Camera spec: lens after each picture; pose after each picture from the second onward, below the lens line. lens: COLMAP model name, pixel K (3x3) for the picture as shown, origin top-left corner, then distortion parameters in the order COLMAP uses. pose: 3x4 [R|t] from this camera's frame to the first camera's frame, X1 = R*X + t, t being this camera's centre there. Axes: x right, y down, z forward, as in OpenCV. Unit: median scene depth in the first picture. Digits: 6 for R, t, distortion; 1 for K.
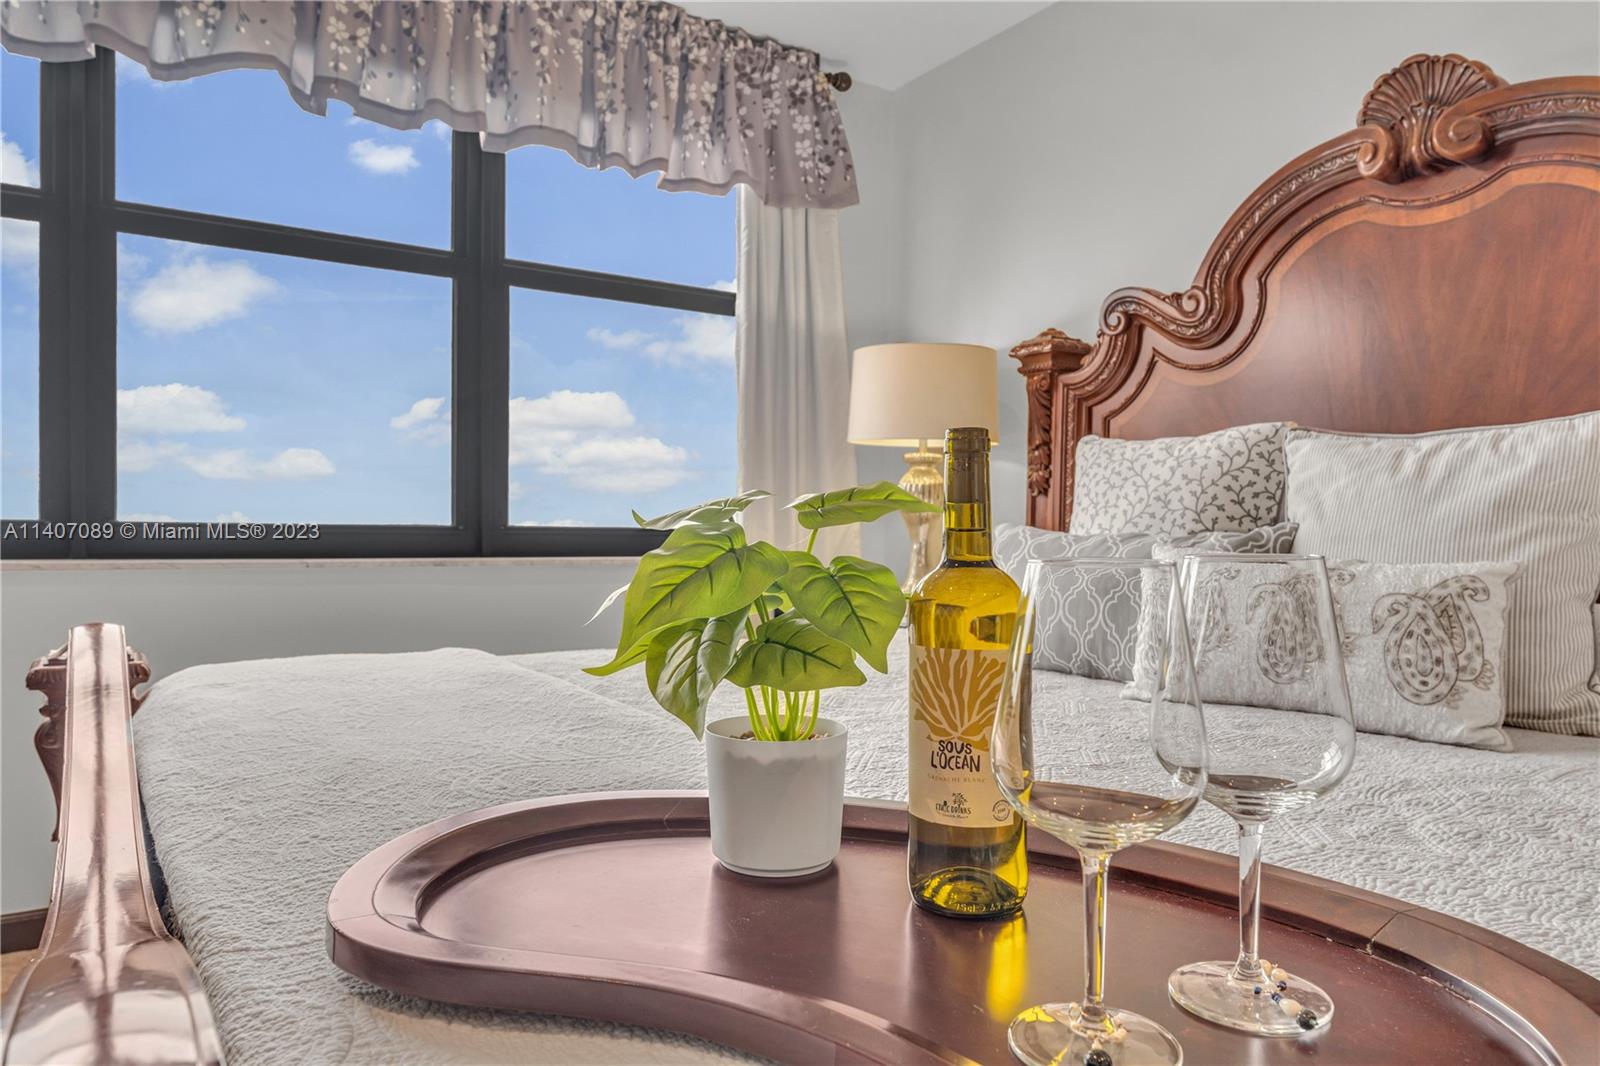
lens RADIAL K [[1051.5, 0, 797.2], [0, 1051.5, 544.8], [0, 0, 1]] dist [-0.005872, 0.000546]
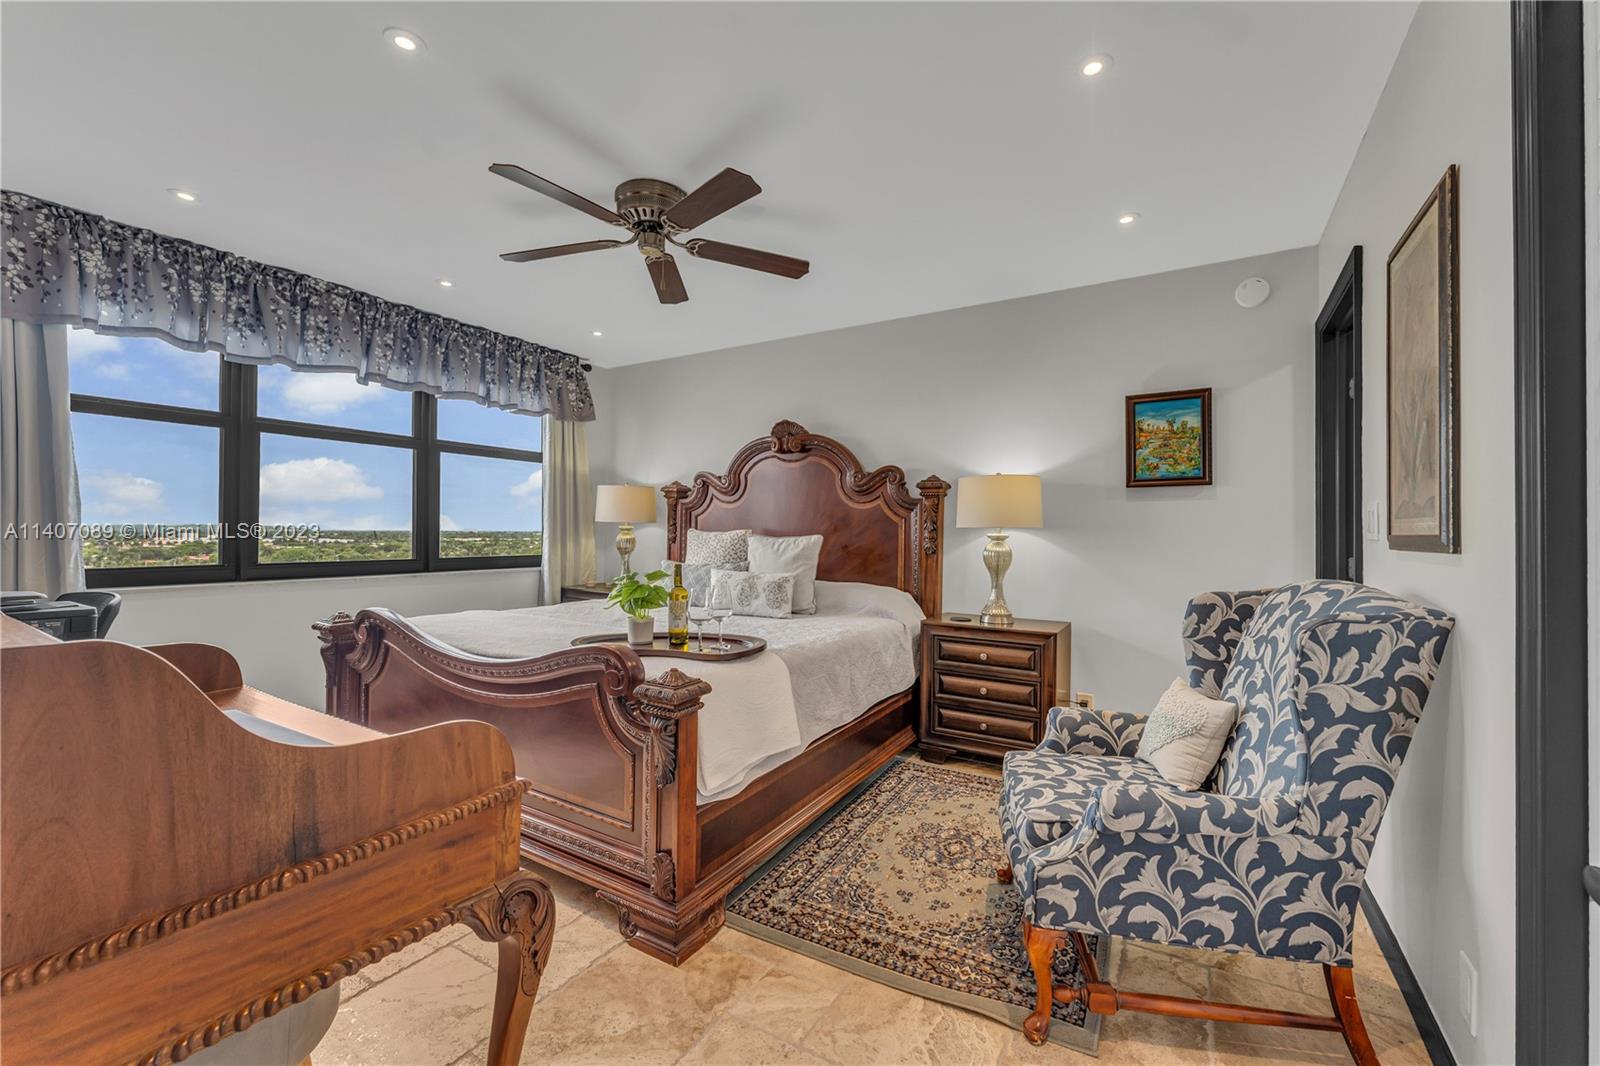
lens RADIAL K [[652.3, 0, 789.8], [0, 652.3, 518.6], [0, 0, 1]] dist [0.001684, 0.000182]
pose [[0.906878, -0.000199, 0.421393, -0.189335], [0.012674, 0.999560, -0.026805, -0.059147], [-0.421202, 0.029650, 0.906482, -0.605723]]
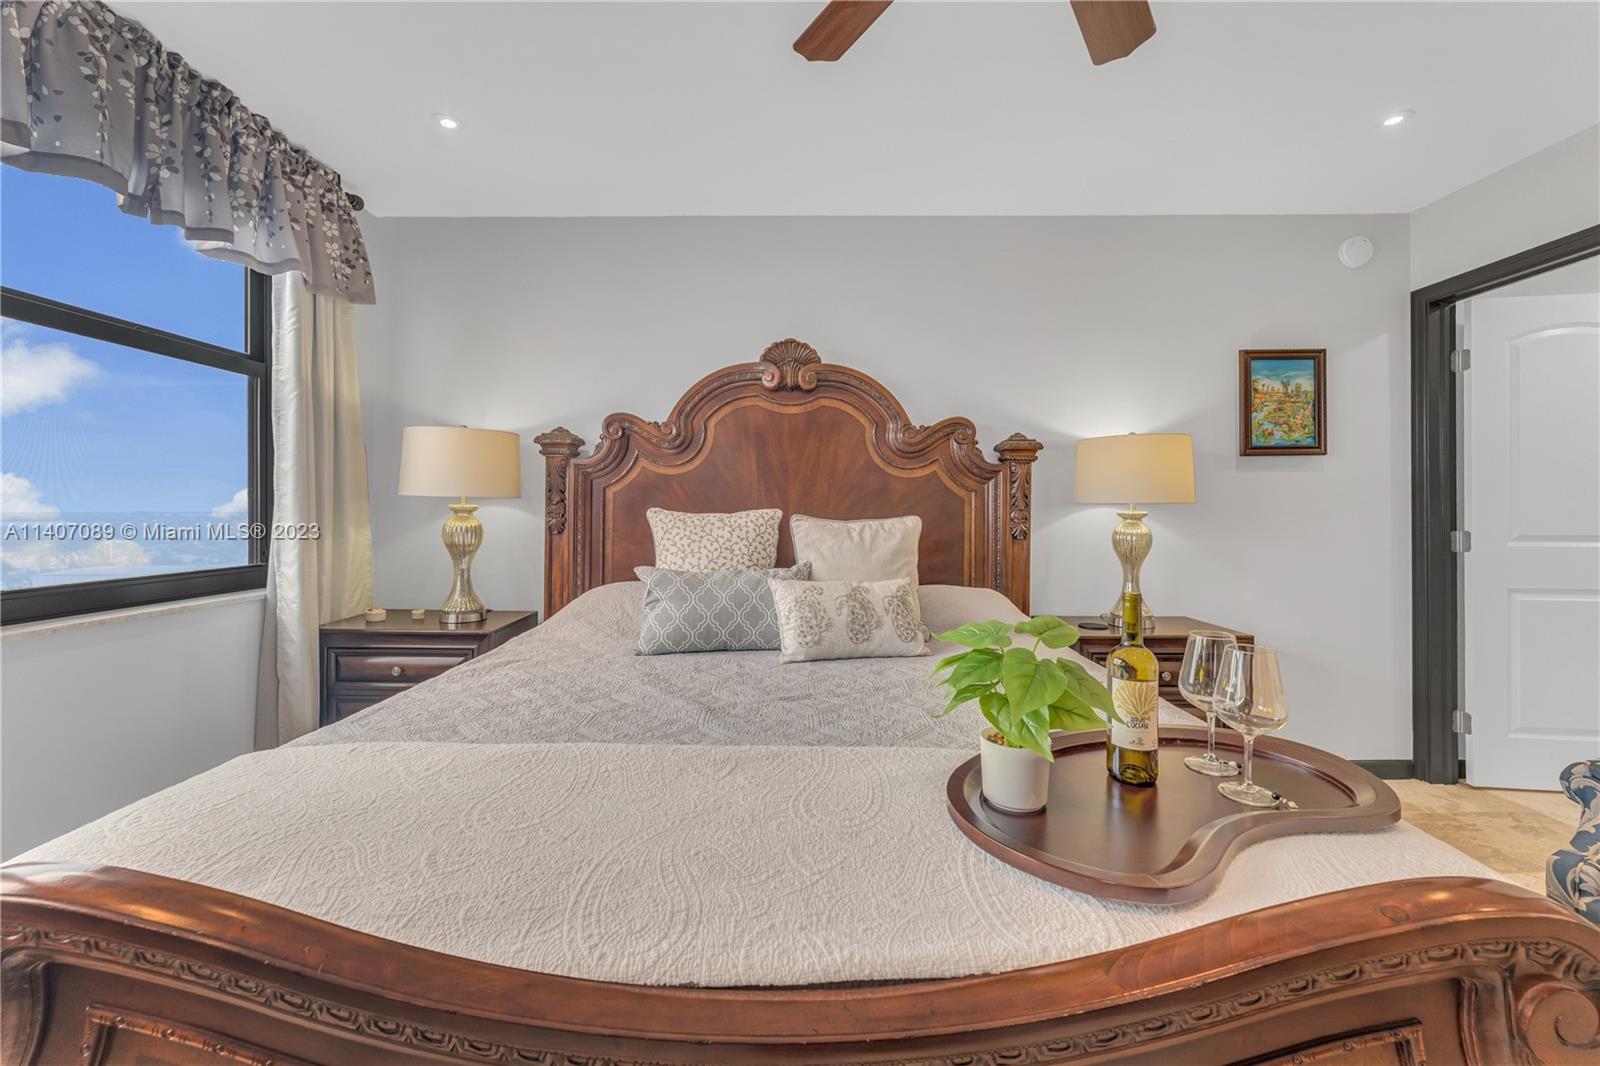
lens RADIAL K [[652.3, 0, 784.5], [0, 652.3, 498.5], [0, 0, 1]] dist [0.001684, 0.000182]
pose [[0.557218, -0.002196, 0.830364, -0.366759], [0.023078, 0.999651, -0.012843, -0.075294], [-0.830046, 0.026319, 0.557074, 0.170391]]
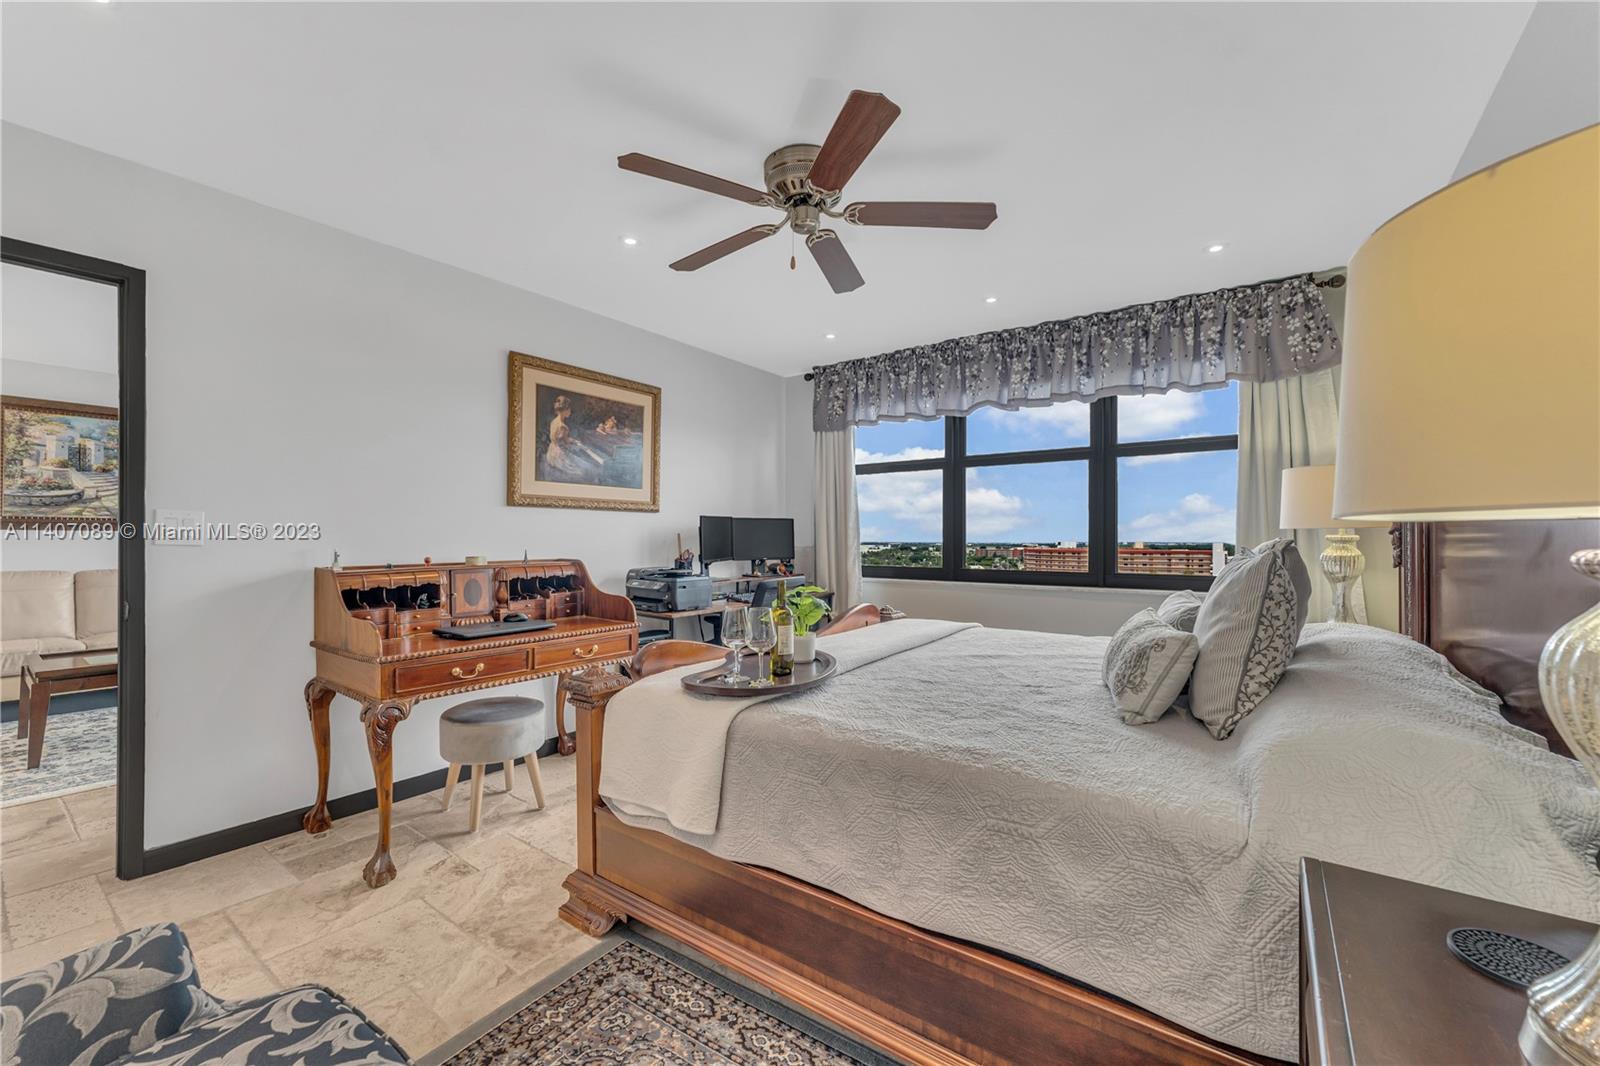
lens RADIAL K [[623.2, 0, 800.0], [0, 623.2, 537.3], [0, 0, 1]] dist [-0.002295, -0.000236]
pose [[0.357449, -0.017381, -0.933771, 0.672920], [-0.012388, 0.999651, -0.023350, -0.055585], [0.933850, 0.019914, 0.357109, -0.020199]]
